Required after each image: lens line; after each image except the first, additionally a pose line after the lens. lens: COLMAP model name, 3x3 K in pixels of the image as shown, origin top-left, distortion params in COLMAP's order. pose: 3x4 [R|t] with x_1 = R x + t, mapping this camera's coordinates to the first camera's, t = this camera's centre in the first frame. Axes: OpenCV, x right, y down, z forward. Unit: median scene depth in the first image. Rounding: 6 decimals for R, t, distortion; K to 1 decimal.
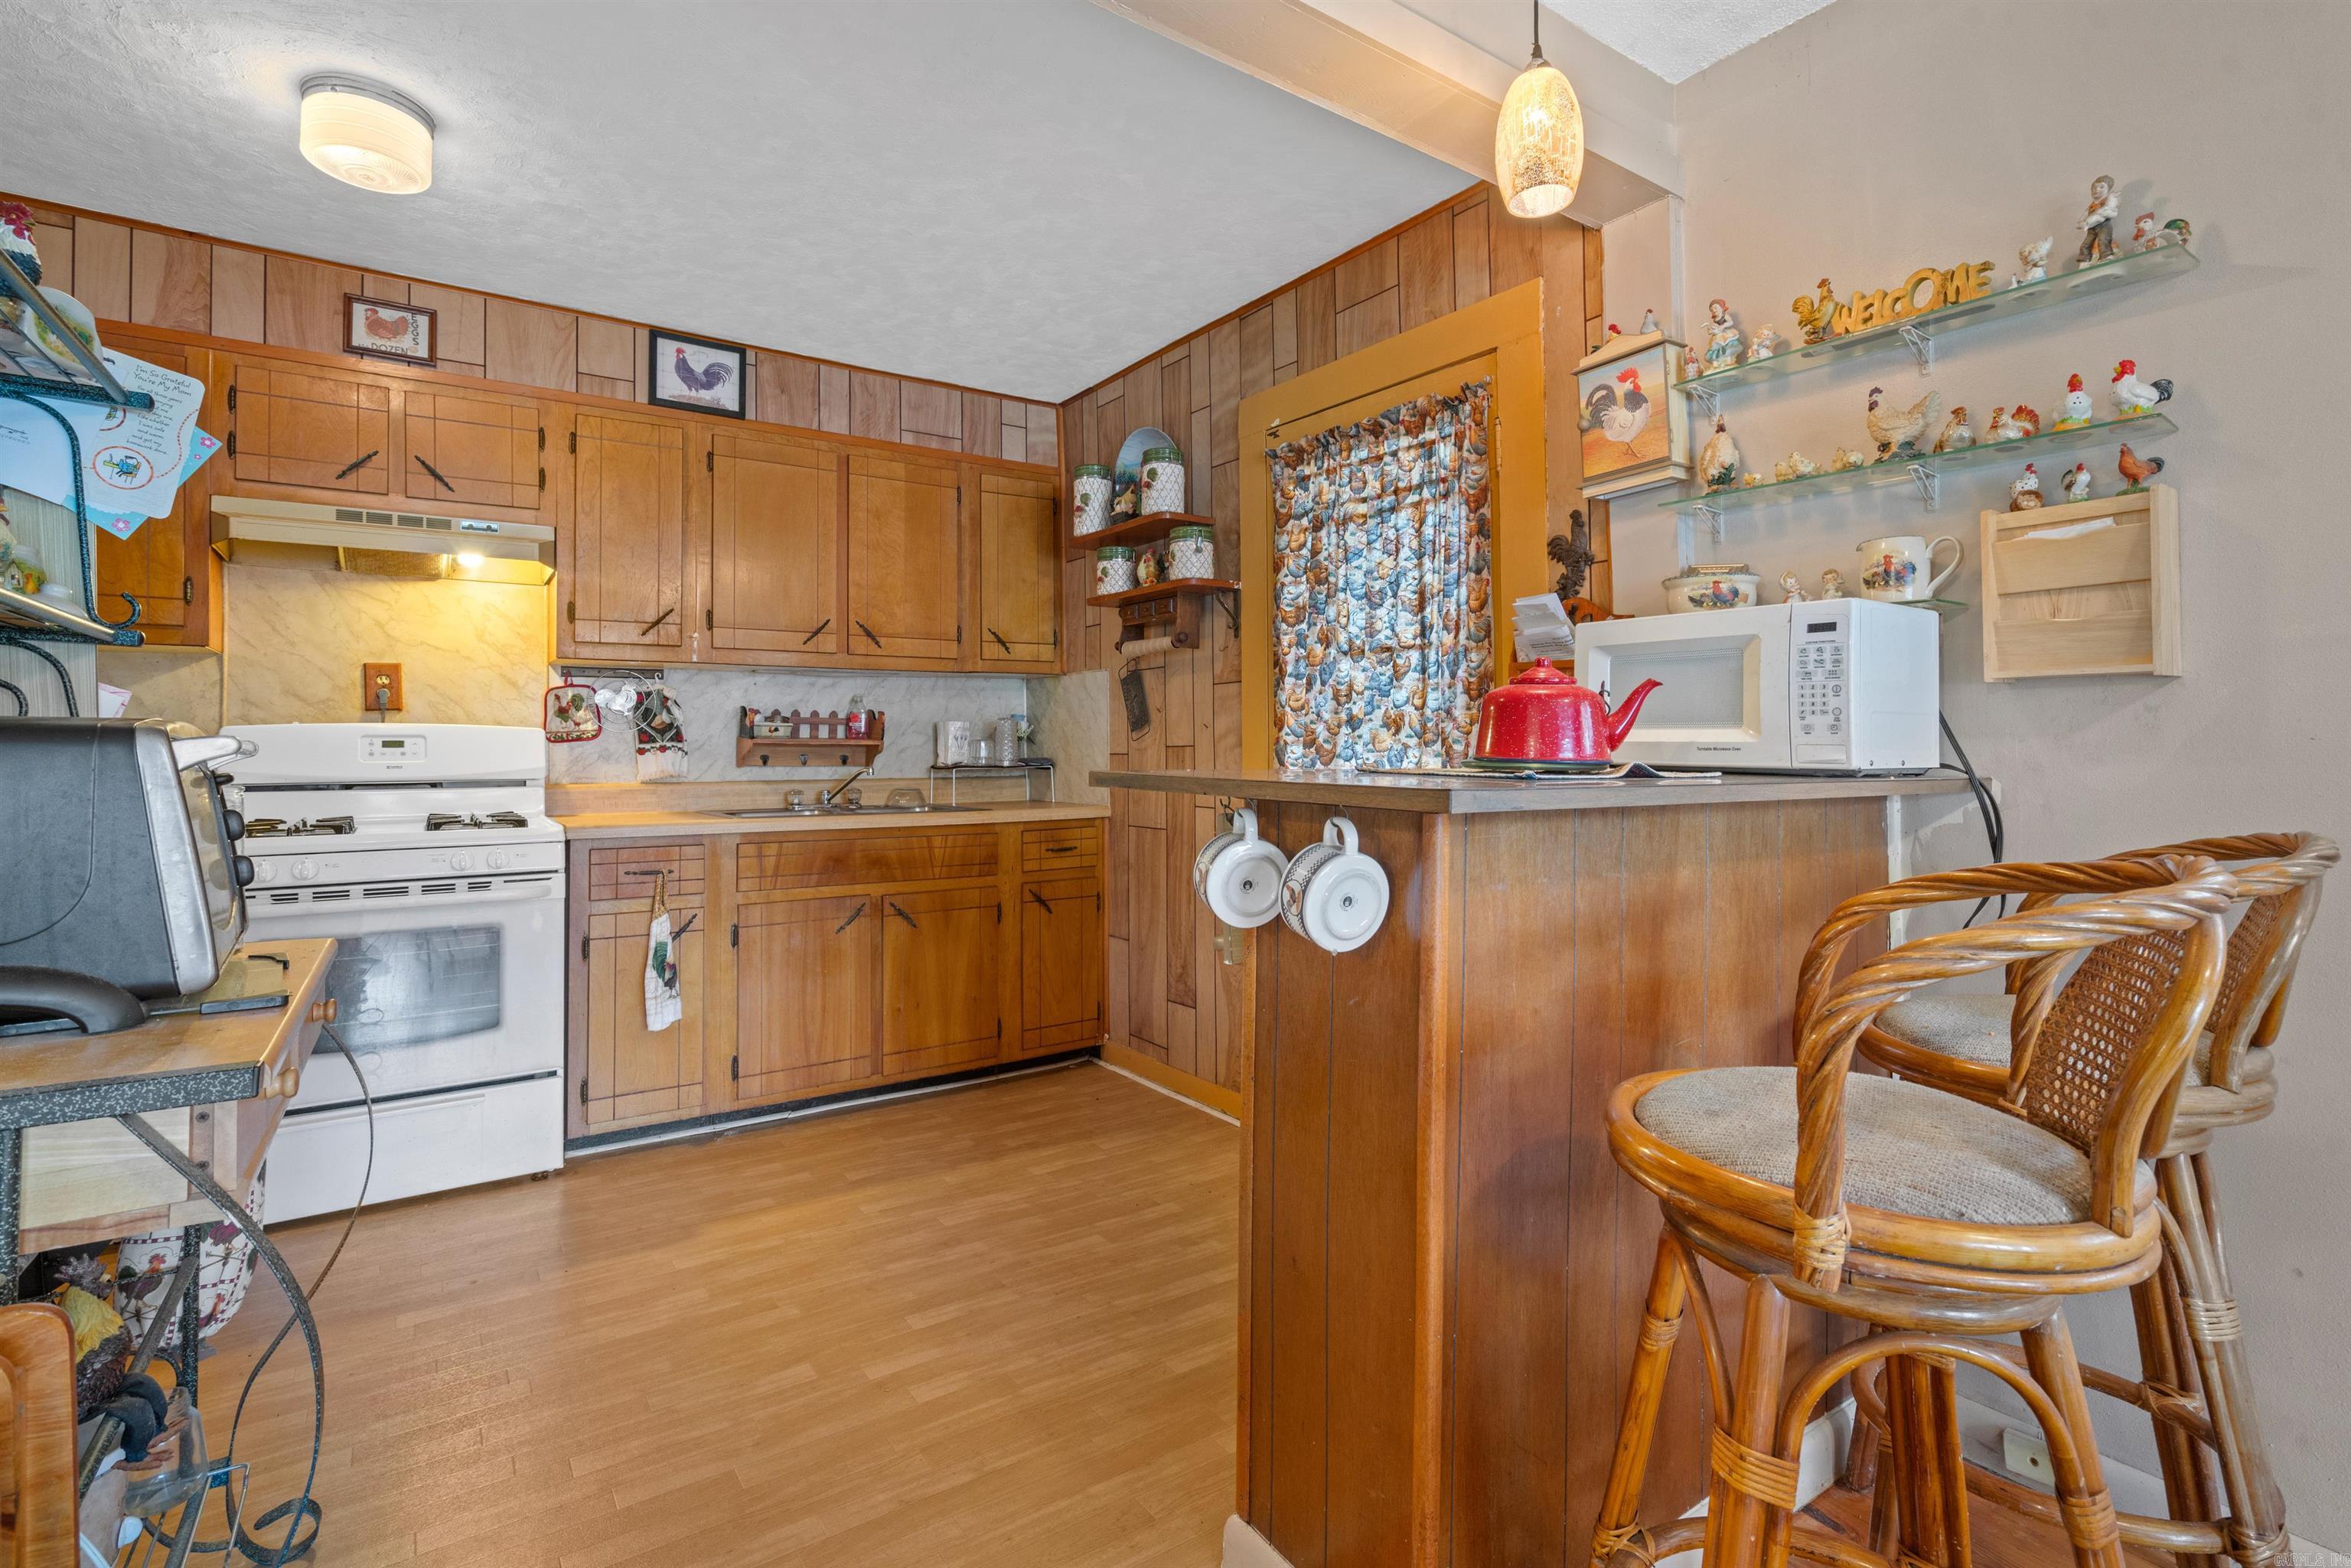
lens RADIAL K [[1092.8, 0, 1160.3], [0, 1092.8, 721.9], [0, 0, 1]] dist [0.002201, 0.000818]
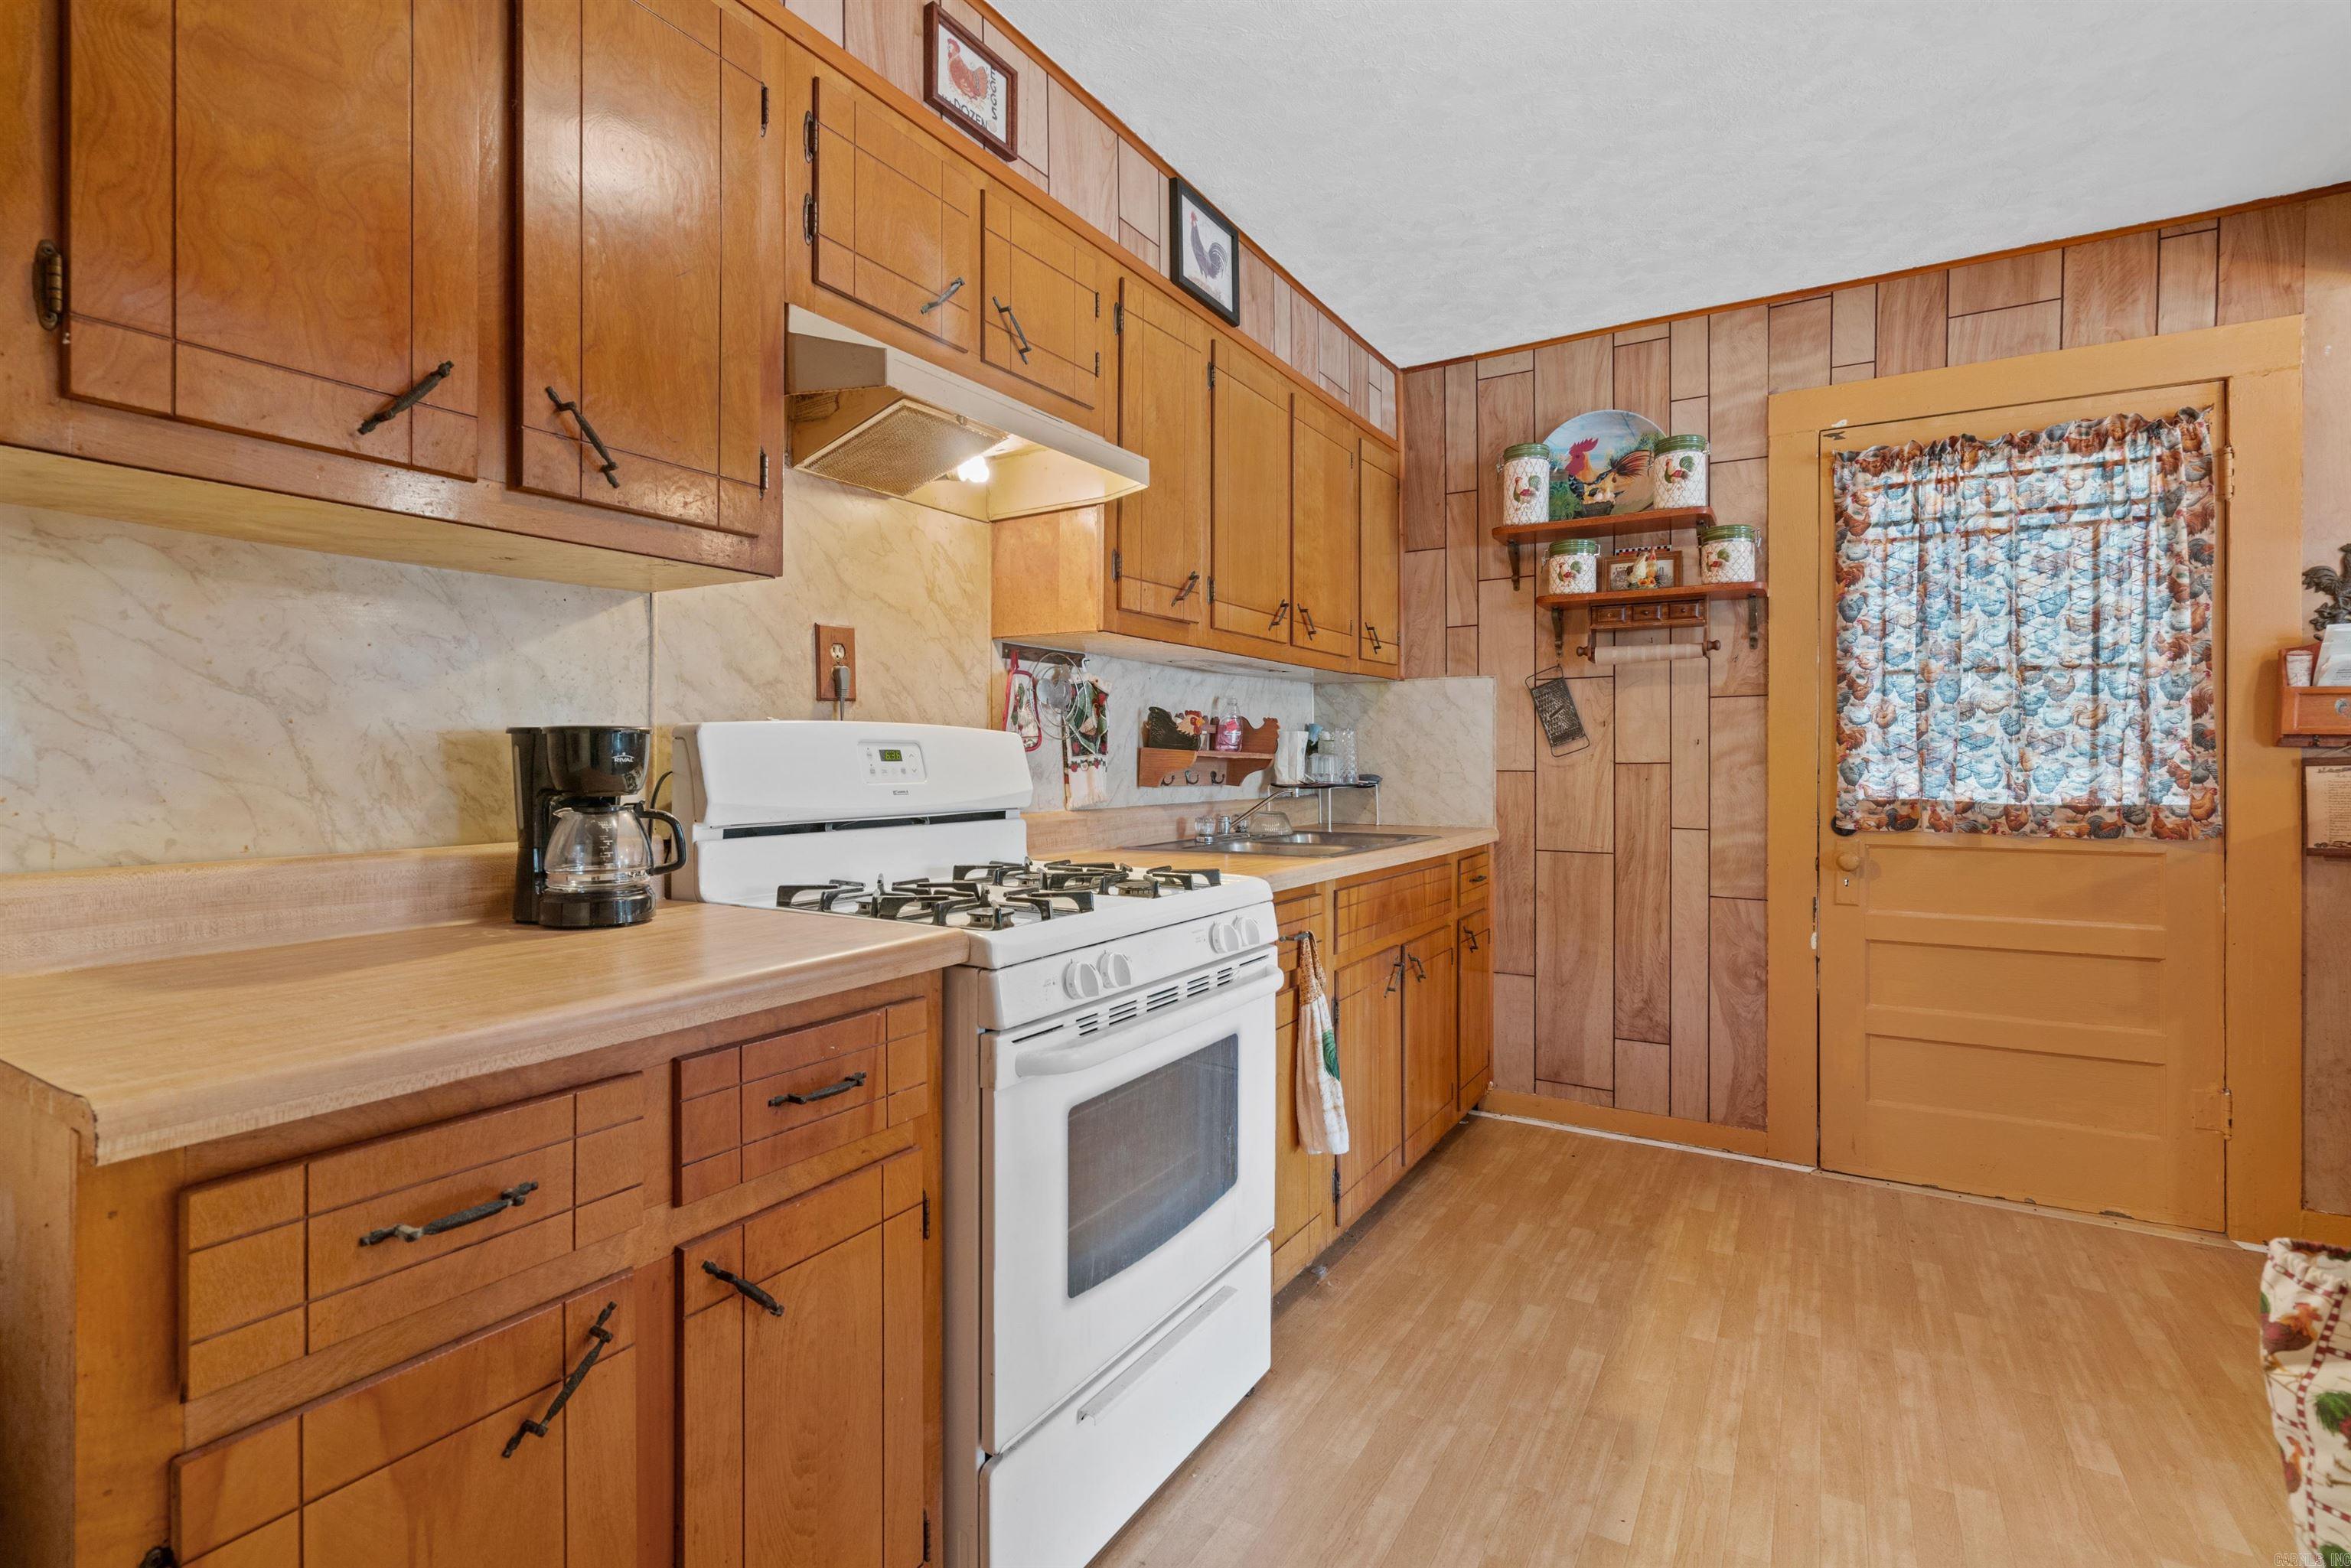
lens RADIAL K [[1074.0, 0, 1170.5], [0, 1074.0, 760.0], [0, 0, 1]] dist [0.002436, 0.000634]
pose [[0.915476, 0.005563, 0.402333, -0.780914], [-0.015047, 0.999678, 0.020416, 0.007787], [-0.402090, -0.024744, 0.915266, 0.363142]]
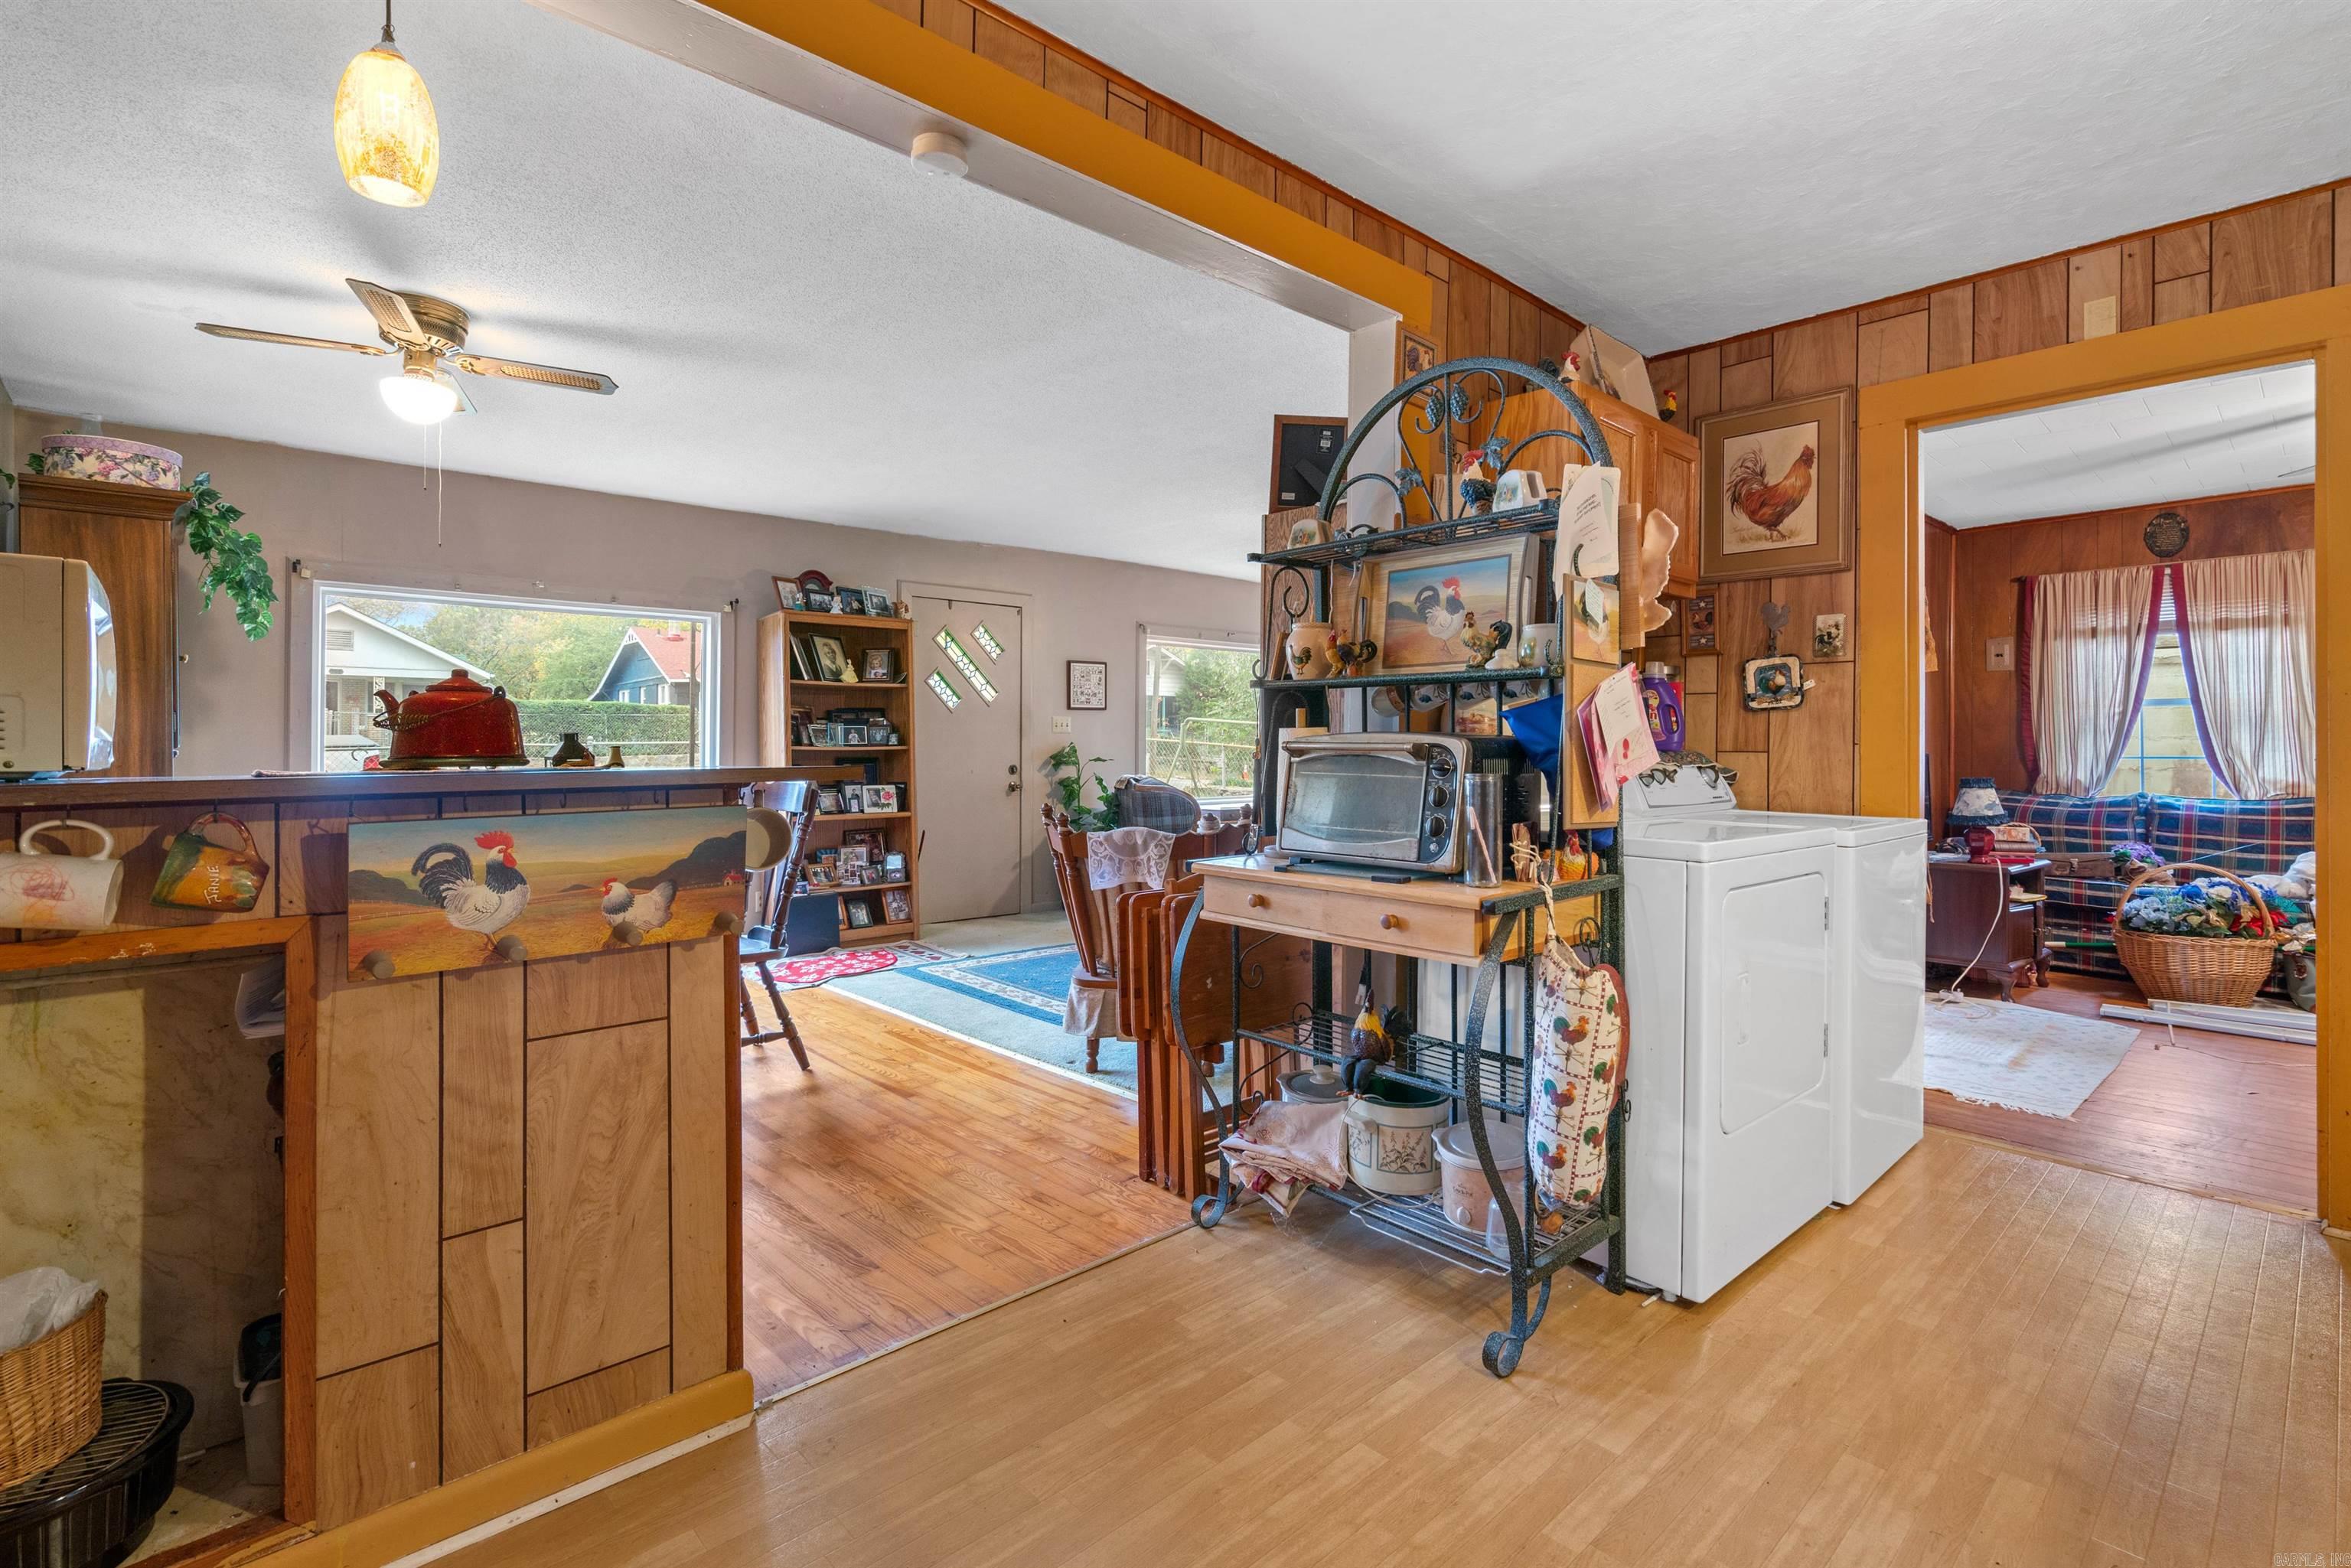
lens RADIAL K [[1092.8, 0, 1160.3], [0, 1092.8, 721.9], [0, 0, 1]] dist [0.002201, 0.000818]
pose [[-0.990667, -0.001533, -0.136299, -0.103391], [0.005086, 0.998825, -0.048199, 0.026859], [0.136212, -0.048442, -0.989495, 1.048259]]
